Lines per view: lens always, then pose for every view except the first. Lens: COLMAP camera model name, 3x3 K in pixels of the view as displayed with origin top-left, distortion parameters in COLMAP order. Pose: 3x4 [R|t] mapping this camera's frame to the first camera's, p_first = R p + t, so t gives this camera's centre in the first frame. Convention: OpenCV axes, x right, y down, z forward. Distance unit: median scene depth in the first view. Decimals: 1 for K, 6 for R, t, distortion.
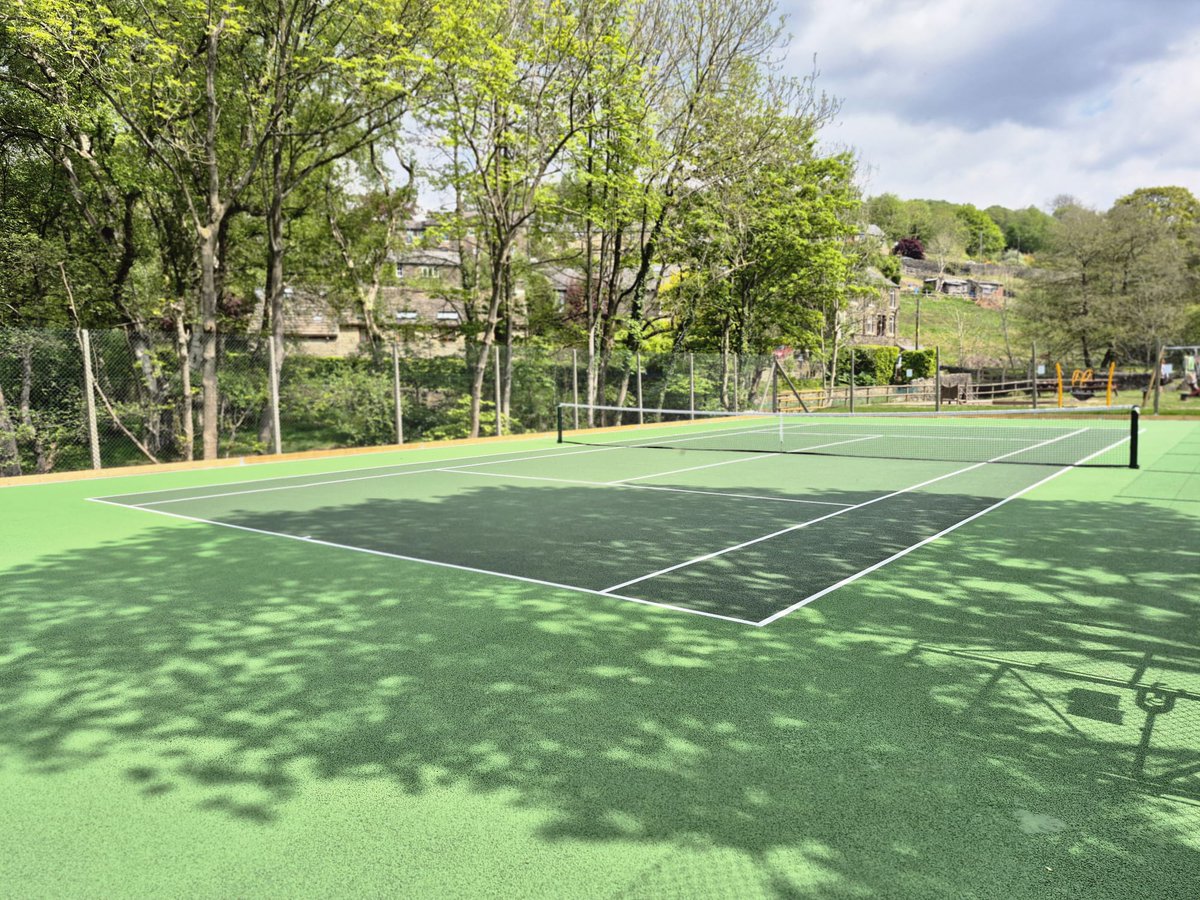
lens RADIAL K [[821.2, 0, 600.0], [0, 821.2, 450.0], [0, 0, 1]] dist [0.072578, -0.085019]
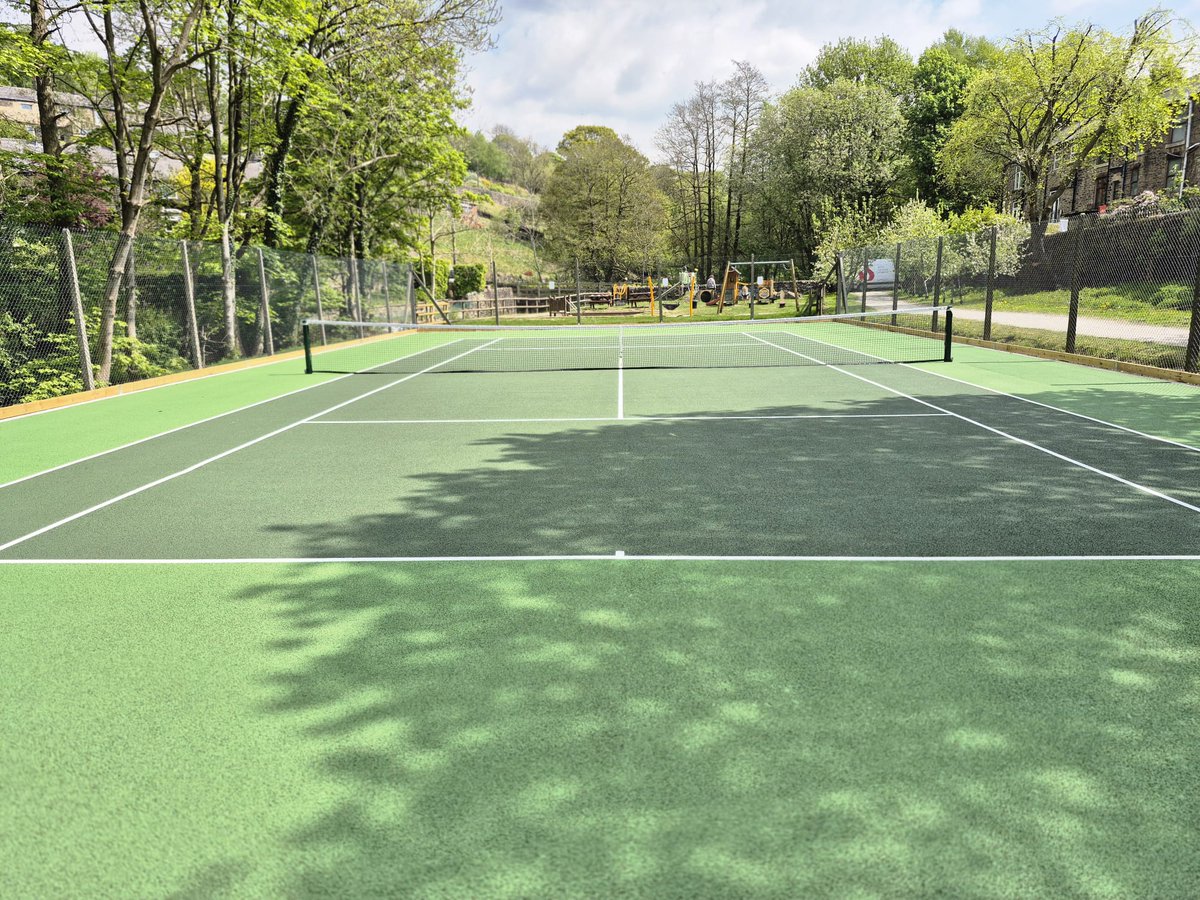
lens RADIAL K [[821.2, 0, 600.0], [0, 821.2, 450.0], [0, 0, 1]] dist [0.072578, -0.085019]
pose [[0.811660, -0.113572, 0.572983, -0.092758], [0.056461, 0.991577, 0.116563, -0.003996], [-0.581395, -0.062258, 0.811236, 0.076253]]
